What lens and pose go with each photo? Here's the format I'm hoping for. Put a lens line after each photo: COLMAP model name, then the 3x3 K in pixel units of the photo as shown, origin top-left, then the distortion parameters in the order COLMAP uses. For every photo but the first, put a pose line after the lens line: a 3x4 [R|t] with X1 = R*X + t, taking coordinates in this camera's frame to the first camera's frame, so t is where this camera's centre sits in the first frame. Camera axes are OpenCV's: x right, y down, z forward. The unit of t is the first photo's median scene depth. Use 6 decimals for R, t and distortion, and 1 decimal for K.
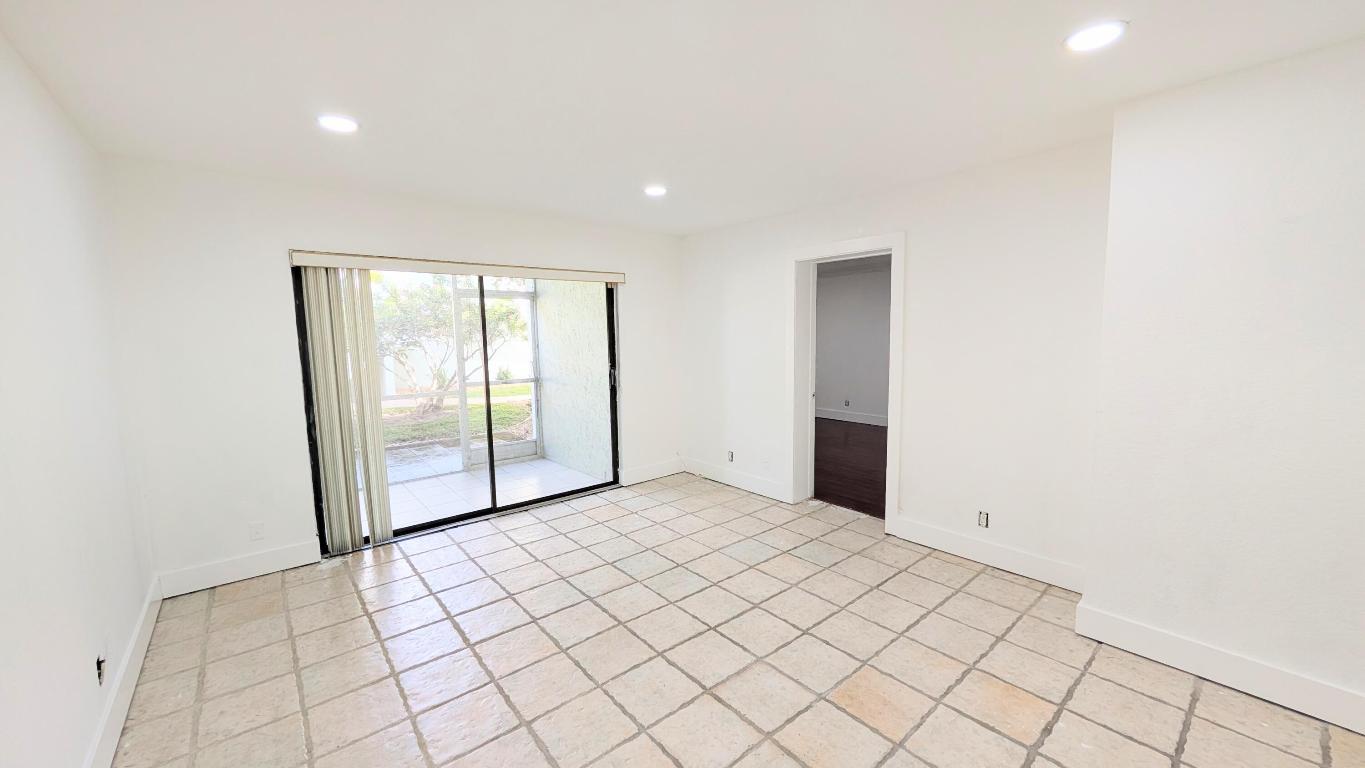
lens RADIAL K [[511.7, 0, 683.5], [0, 511.7, 385.0], [0, 0, 1]] dist [-0.000217, 0.000043]
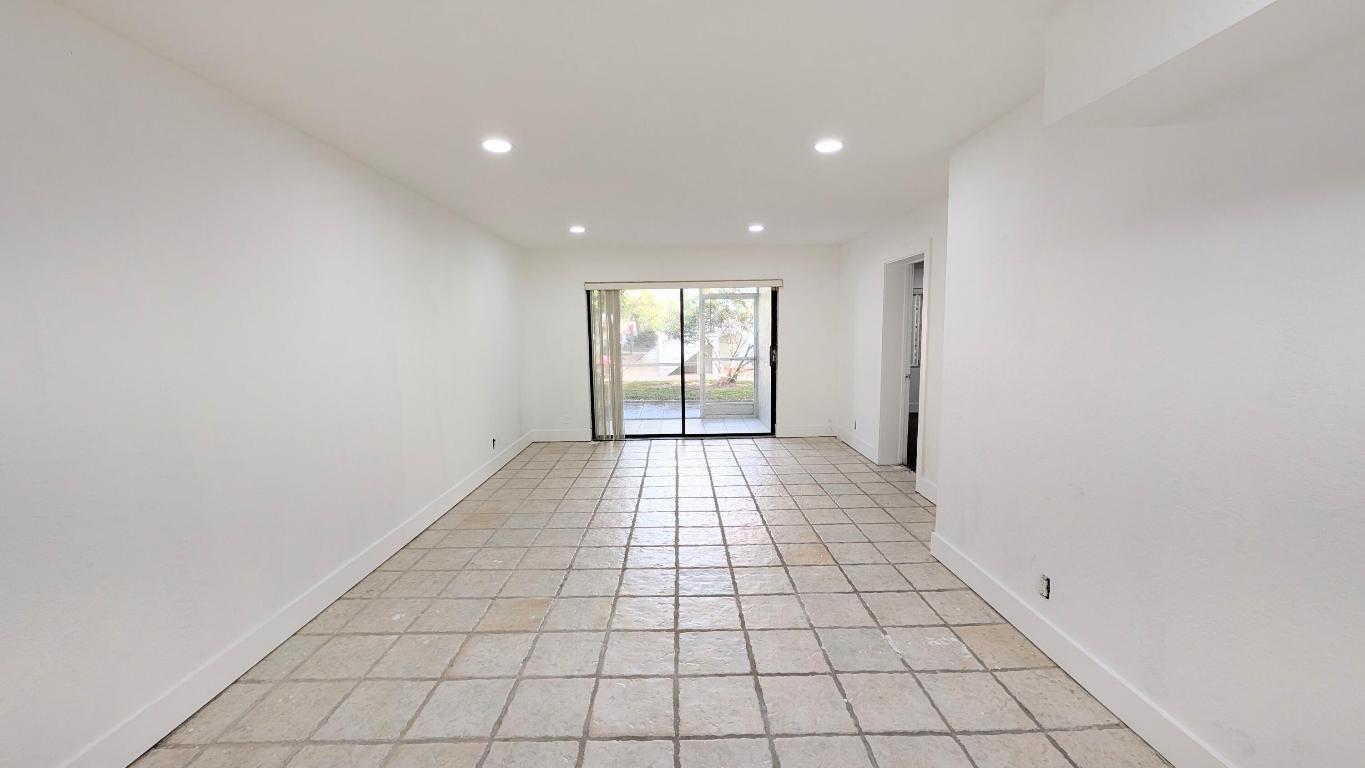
lens RADIAL K [[511.7, 0, 683.5], [0, 511.7, 385.0], [0, 0, 1]] dist [-0.000217, 0.000043]
pose [[0.775928, 0.071931, -0.626707, 0.704982], [-0.060232, 0.997387, 0.039903, 0.027777], [0.627939, 0.006786, 0.778233, -0.272075]]
